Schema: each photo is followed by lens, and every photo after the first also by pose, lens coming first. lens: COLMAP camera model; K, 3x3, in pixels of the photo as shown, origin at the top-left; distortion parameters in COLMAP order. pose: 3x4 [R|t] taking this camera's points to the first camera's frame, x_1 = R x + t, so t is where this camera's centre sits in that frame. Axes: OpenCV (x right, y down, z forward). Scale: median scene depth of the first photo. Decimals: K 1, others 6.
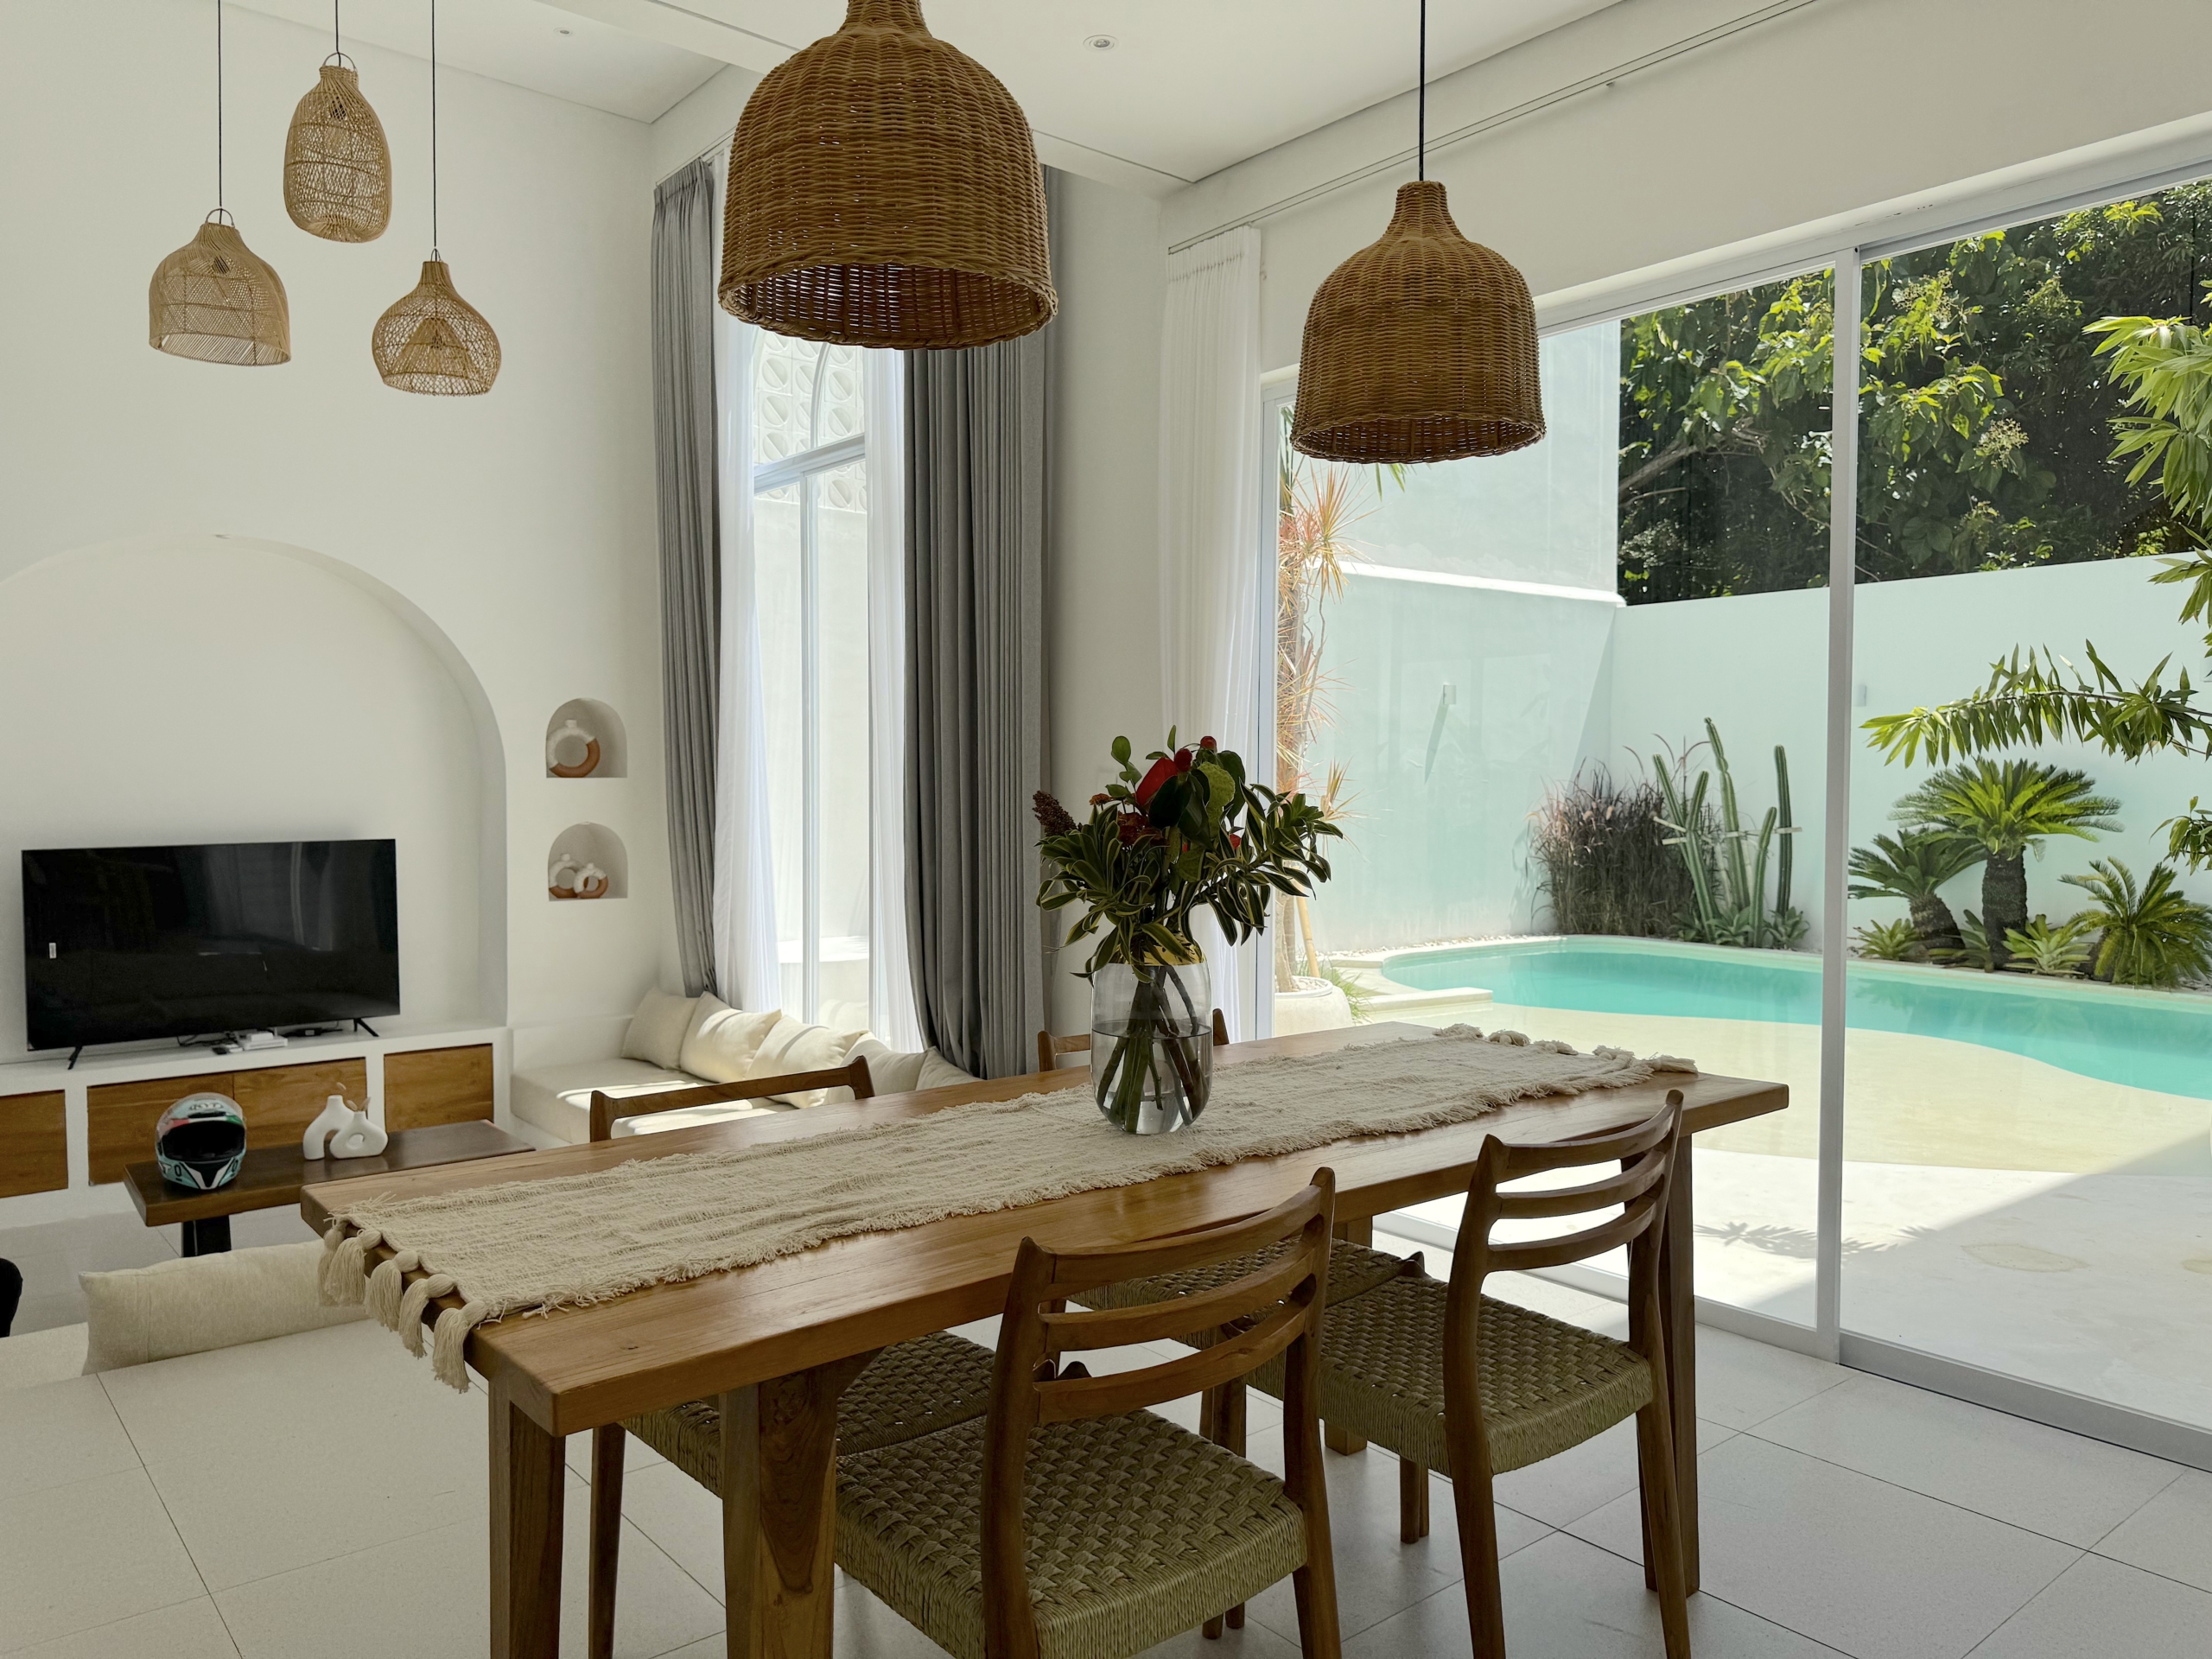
lens RADIAL K [[1575.0, 0, 1108.1], [0, 1575.0, 830.8], [0, 0, 1]] dist [0.049842, -0.055977]
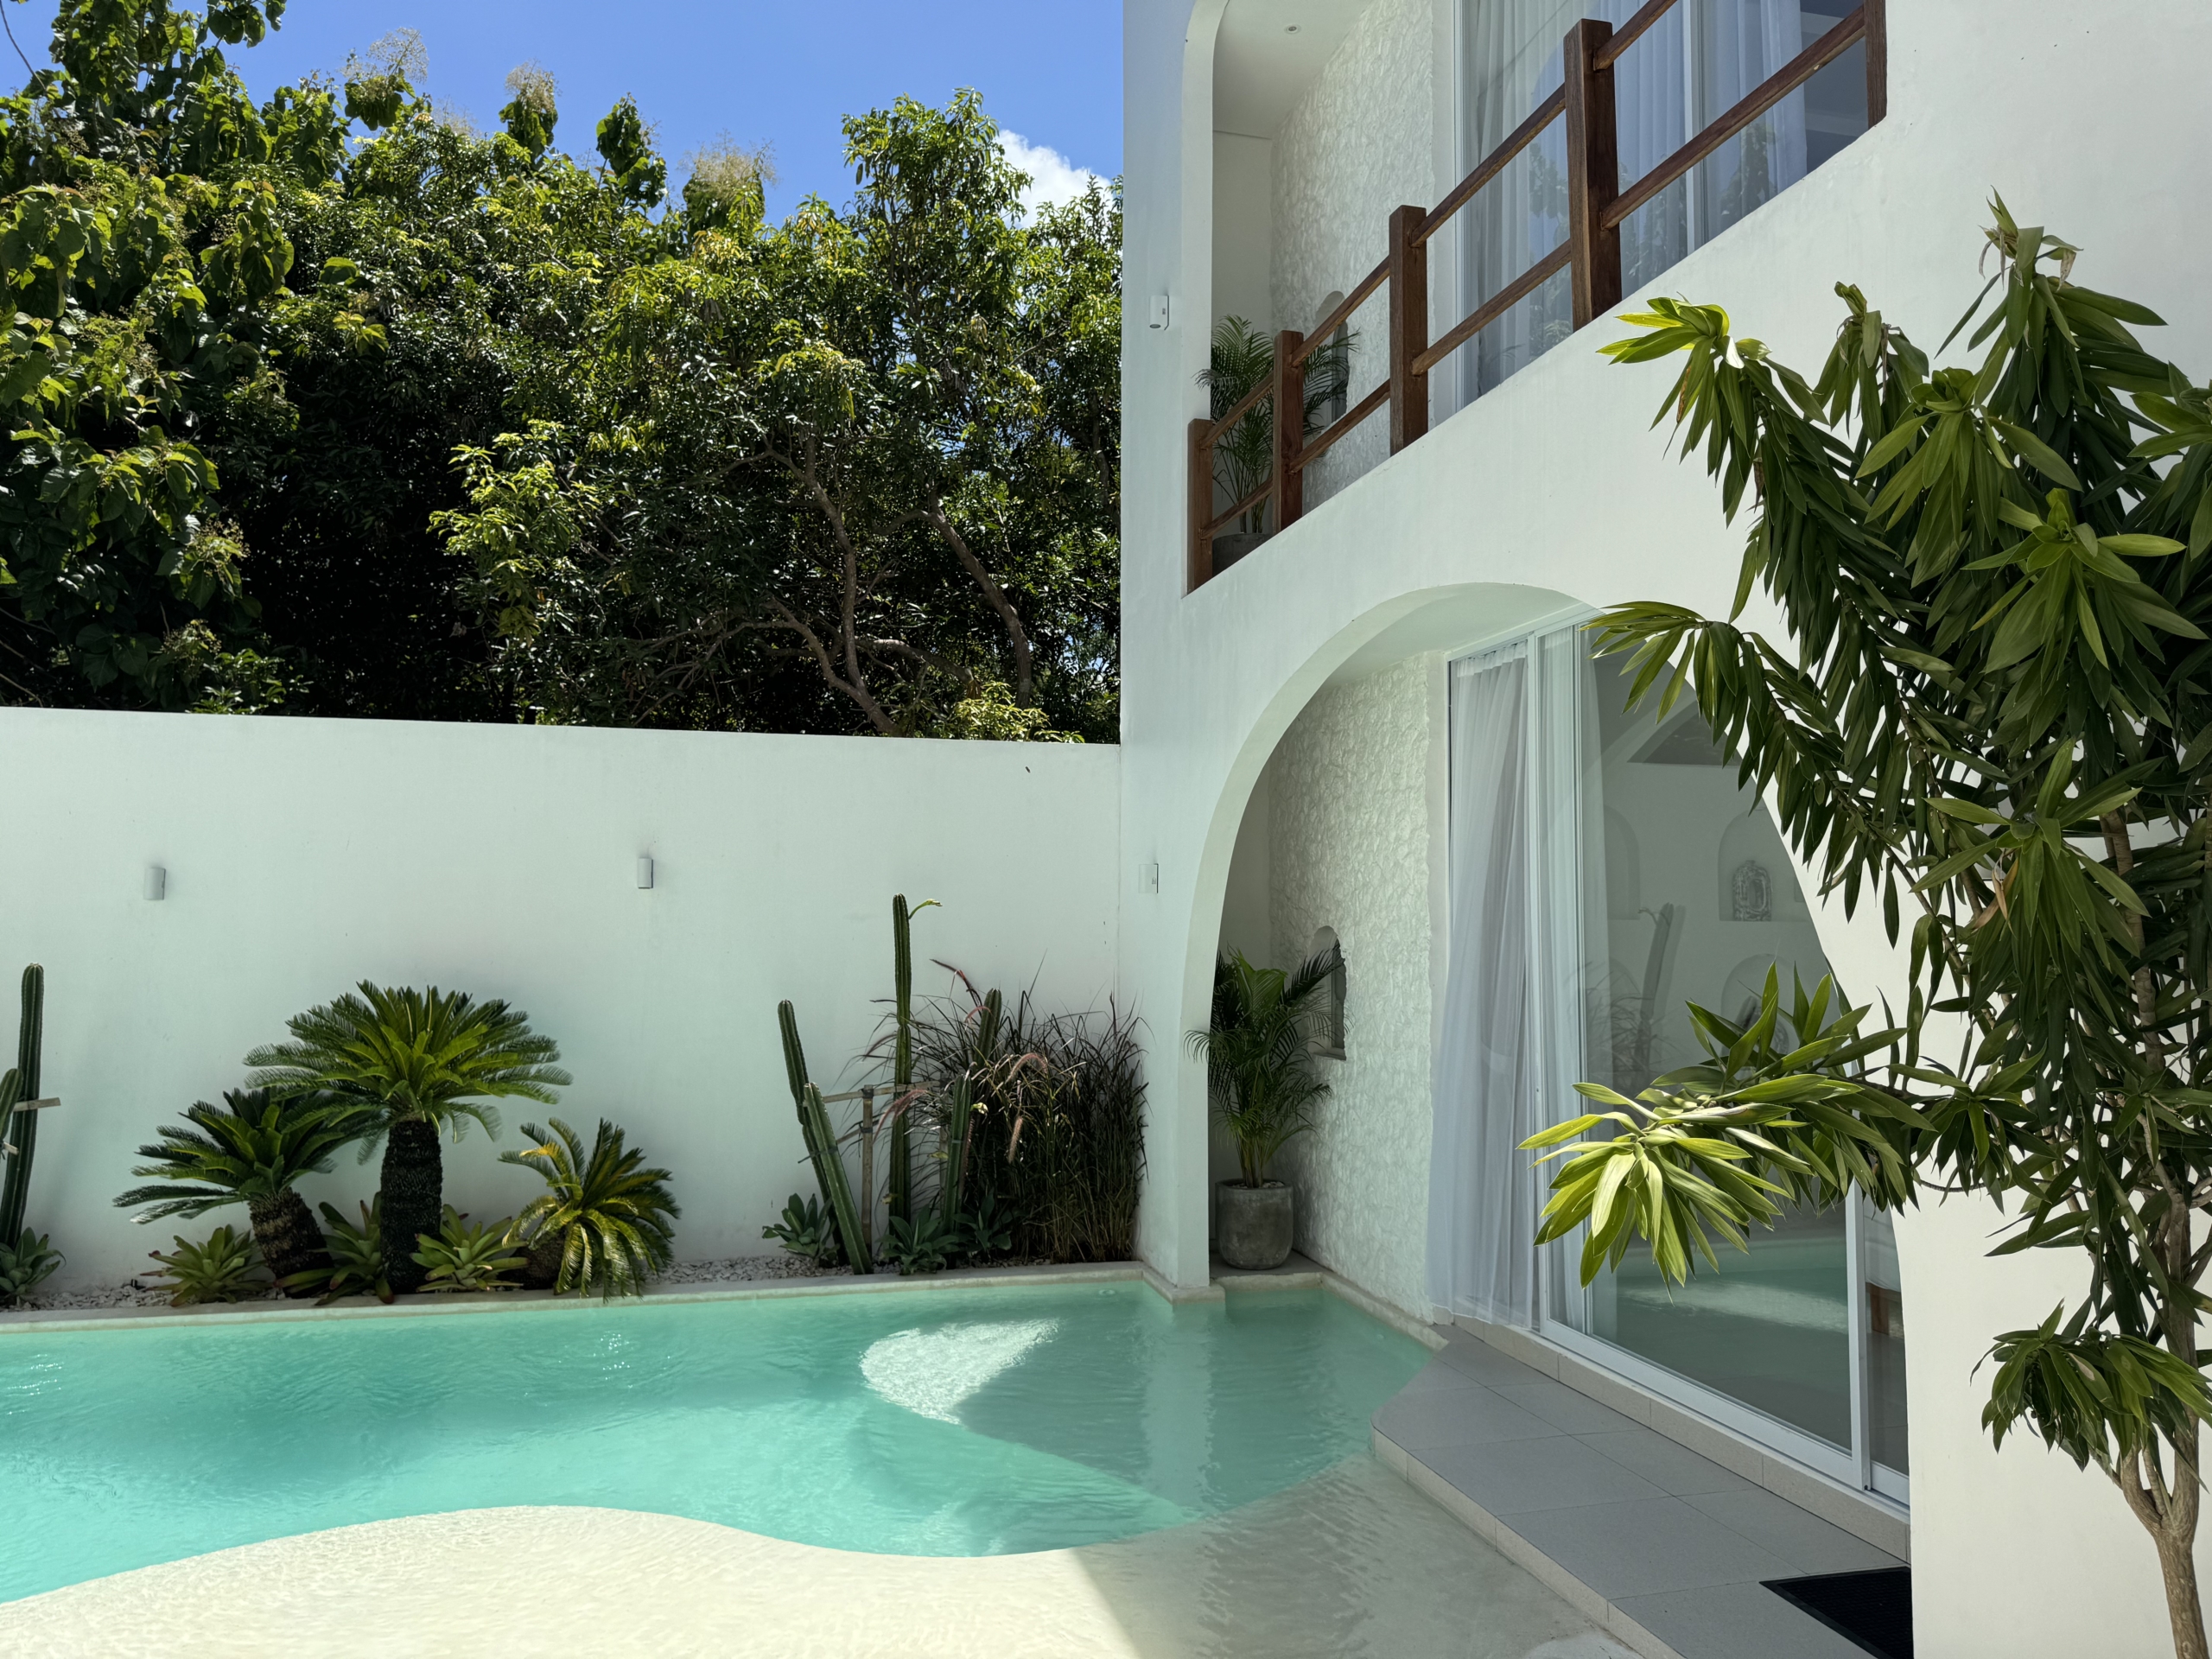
lens RADIAL K [[1575.0, 0, 1100.3], [0, 1575.0, 818.3], [0, 0, 1]] dist [0.049842, -0.055977]
pose [[0.410508, 0.056471, 0.910107, 0.044856], [0.030343, 0.996682, -0.075529, -0.054025], [-0.911352, 0.058621, 0.407432, 0.410744]]
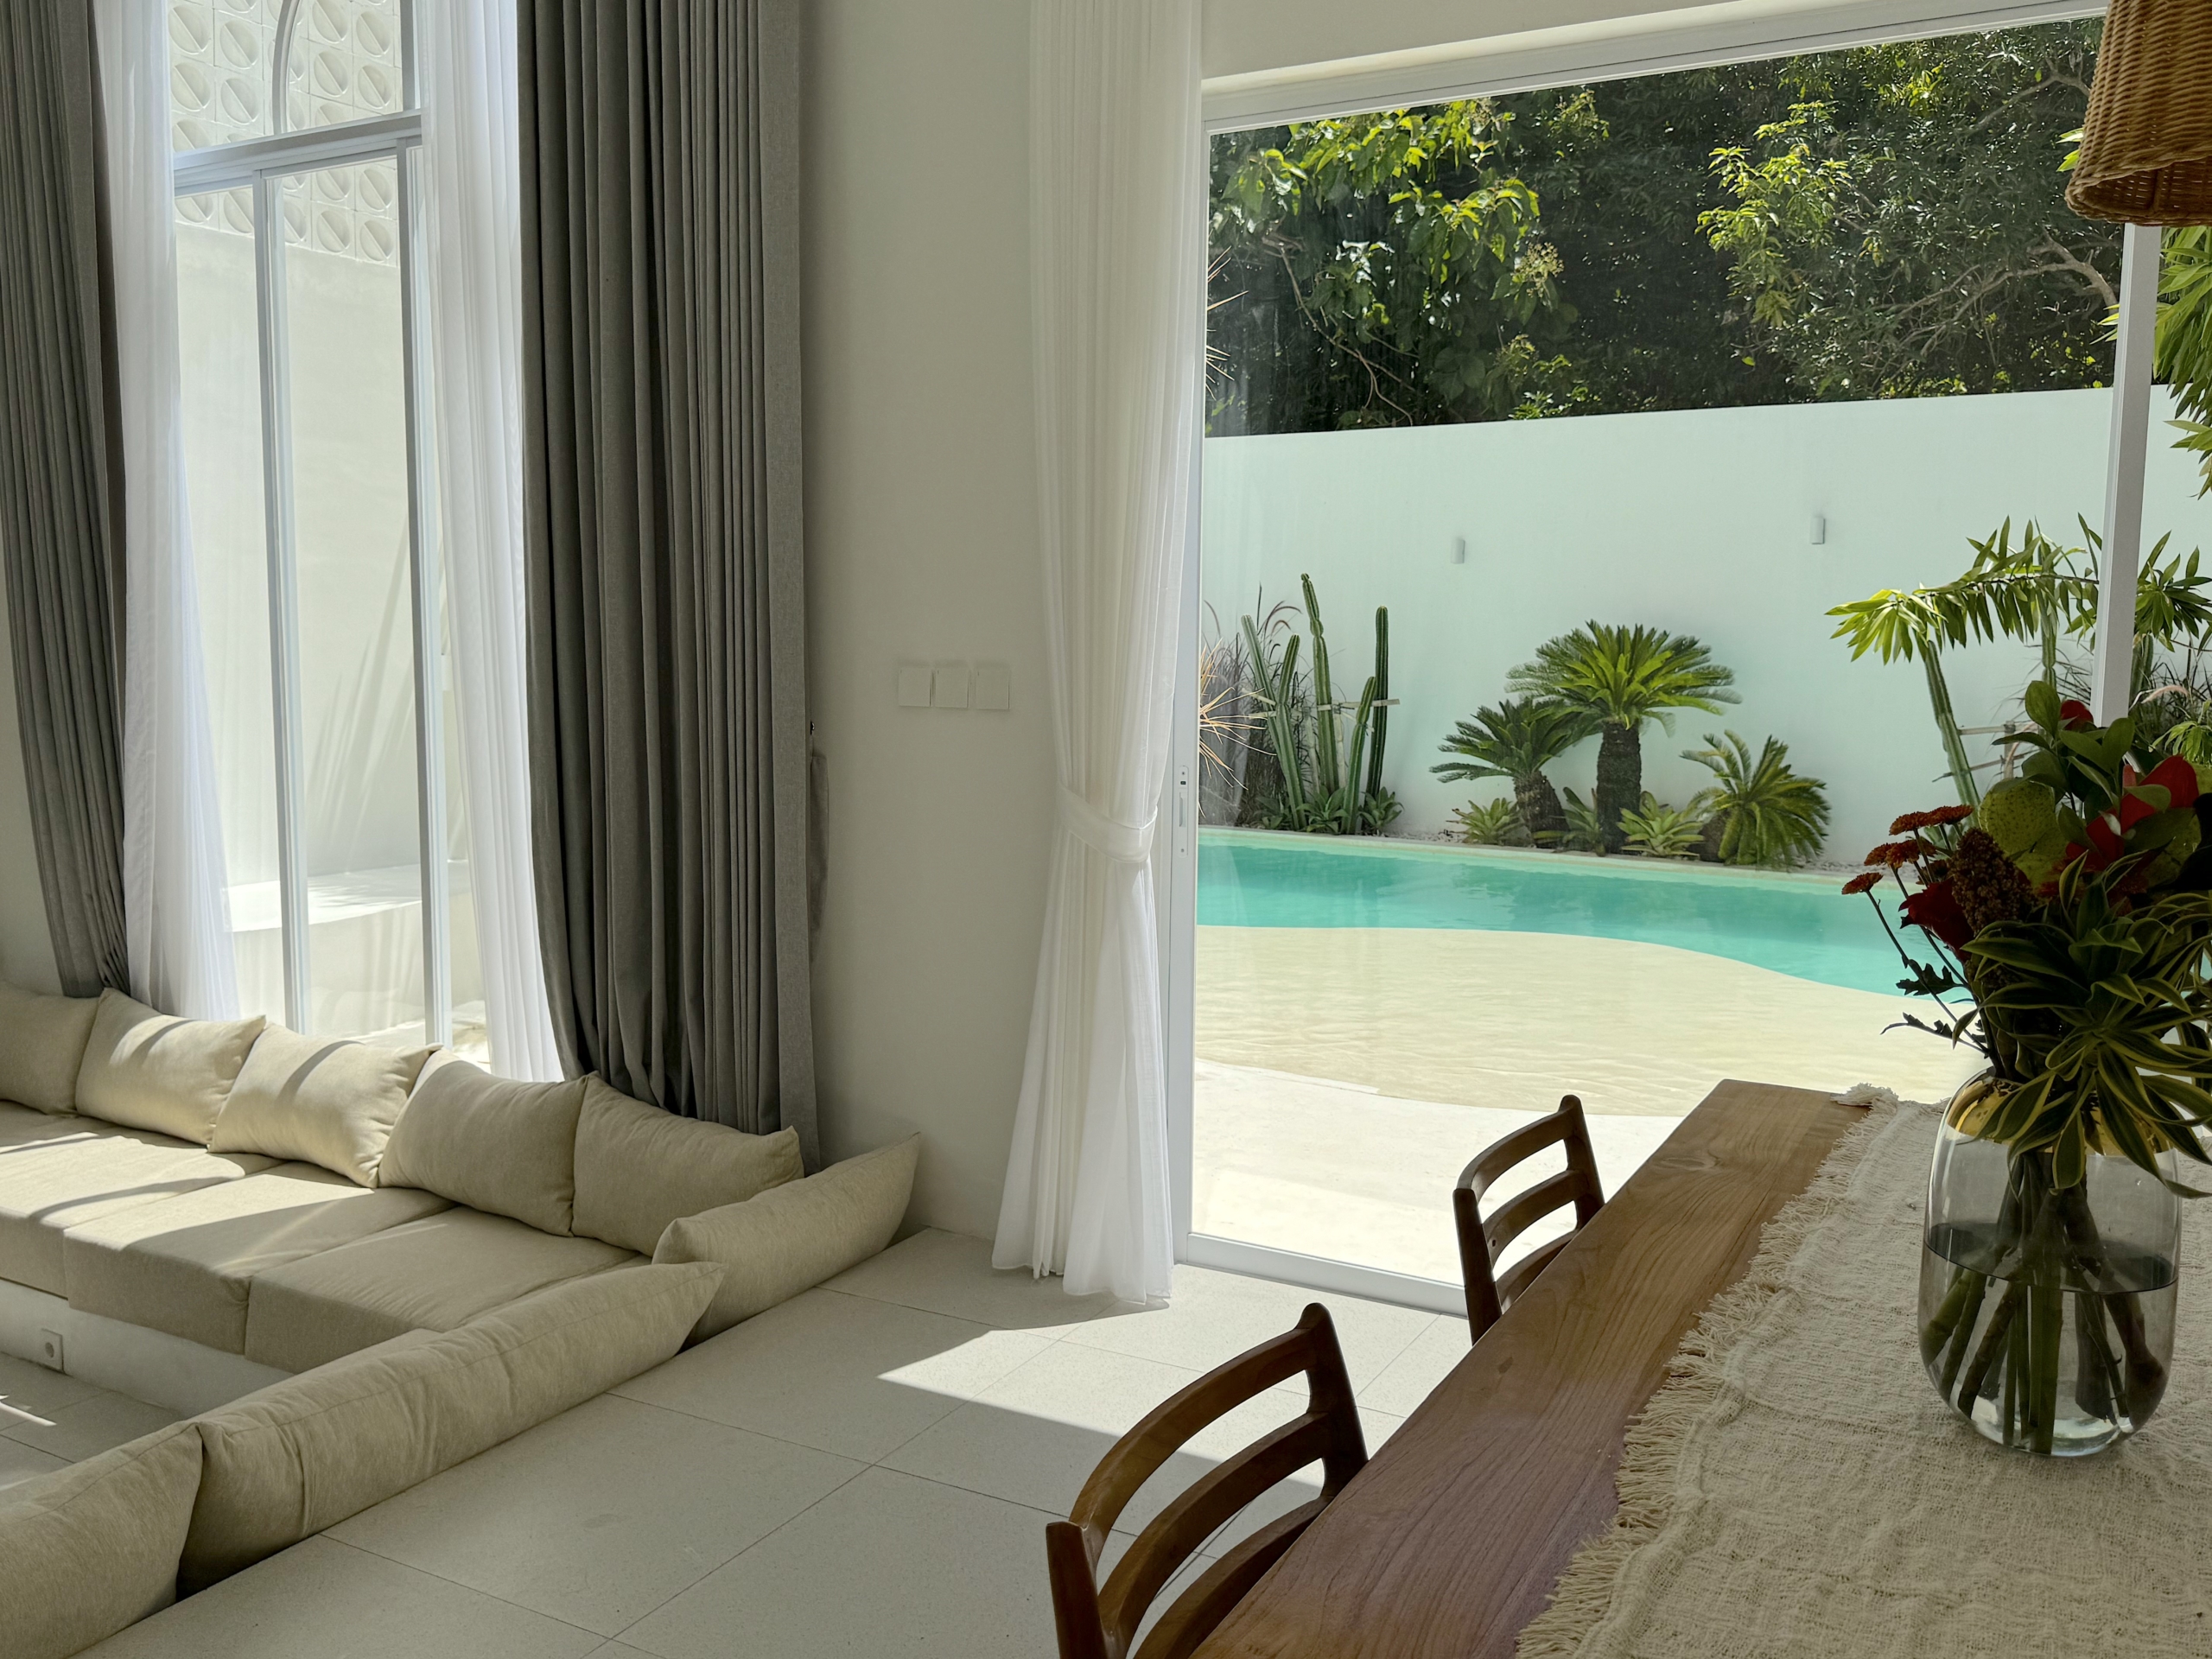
lens RADIAL K [[1824.5, 0, 1089.0], [0, 1824.5, 844.8], [0, 0, 1]] dist [0.084108, -0.106701]
pose [[0.934570, -0.037825, 0.353763, -0.097982], [0.006106, 0.995891, 0.090353, -0.015336], [-0.355727, -0.082281, 0.930961, 0.106047]]
